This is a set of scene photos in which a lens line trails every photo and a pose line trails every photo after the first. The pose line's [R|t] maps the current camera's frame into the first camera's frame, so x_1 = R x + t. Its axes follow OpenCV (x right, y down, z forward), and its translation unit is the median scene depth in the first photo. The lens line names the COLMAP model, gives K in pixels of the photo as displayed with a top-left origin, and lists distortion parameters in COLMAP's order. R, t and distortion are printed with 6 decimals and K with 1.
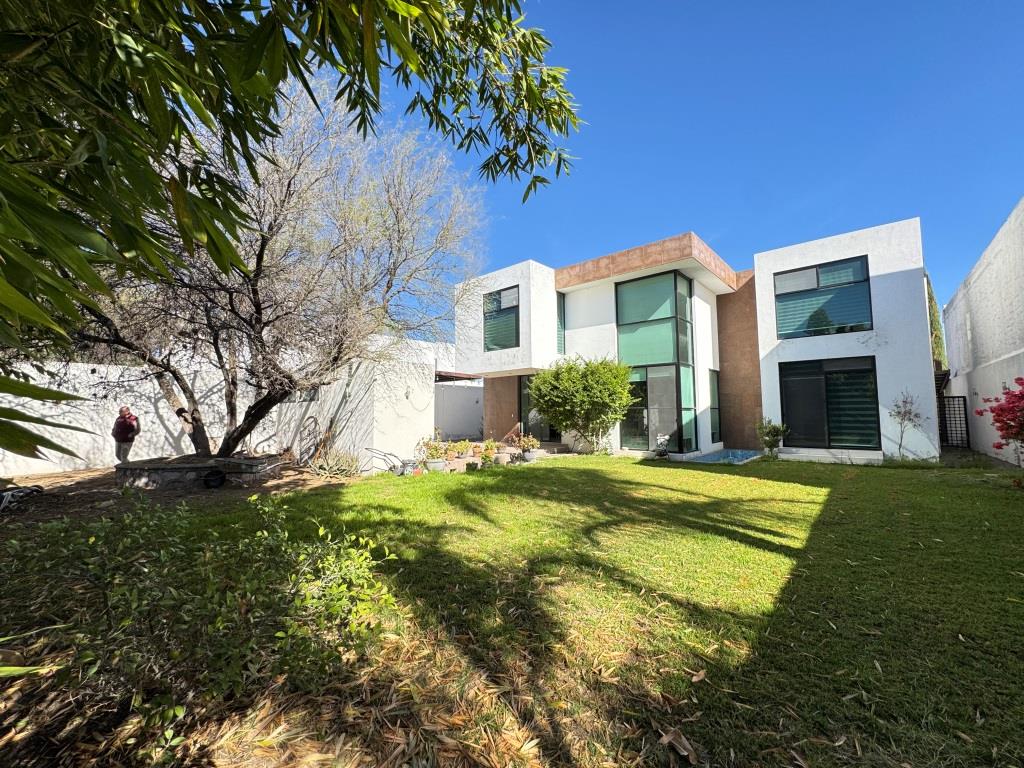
lens RADIAL K [[408.0, 0, 512.7], [0, 408.0, 381.9], [0, 0, 1]] dist [-0.003199, 0.000658]
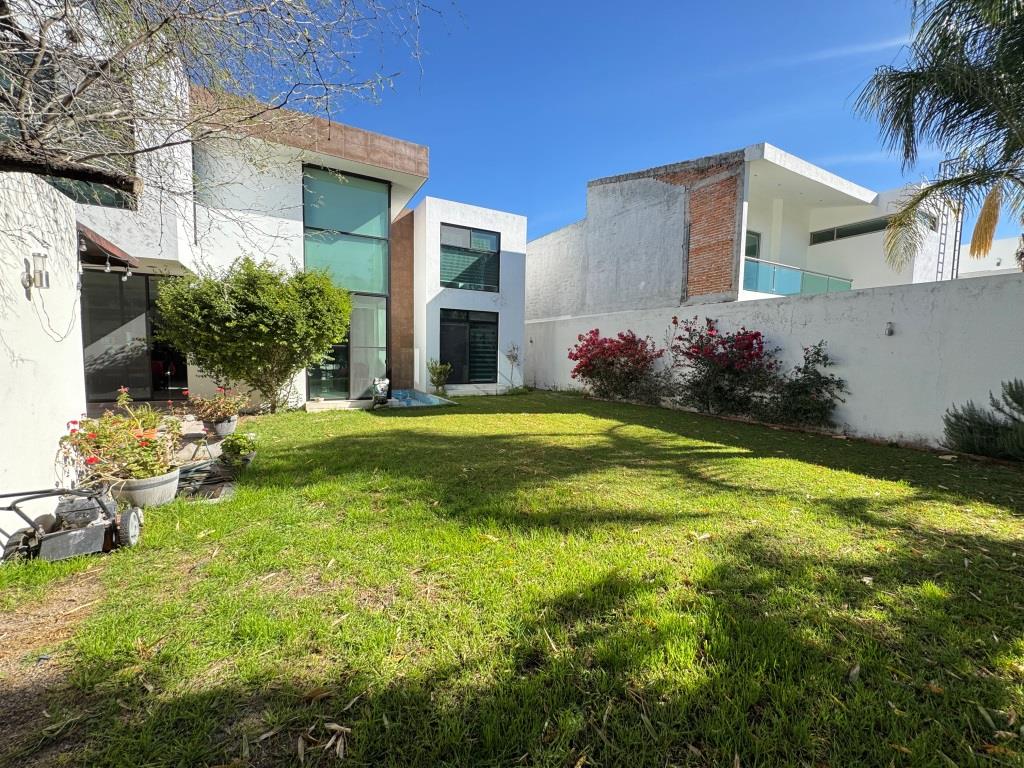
lens RADIAL K [[408.0, 0, 509.3], [0, 408.0, 383.1], [0, 0, 1]] dist [-0.003199, 0.000658]
pose [[0.344725, -0.055458, 0.937064, -0.425690], [-0.091919, 0.991462, 0.092492, 0.044186], [-0.934193, -0.118018, 0.336684, 0.585153]]
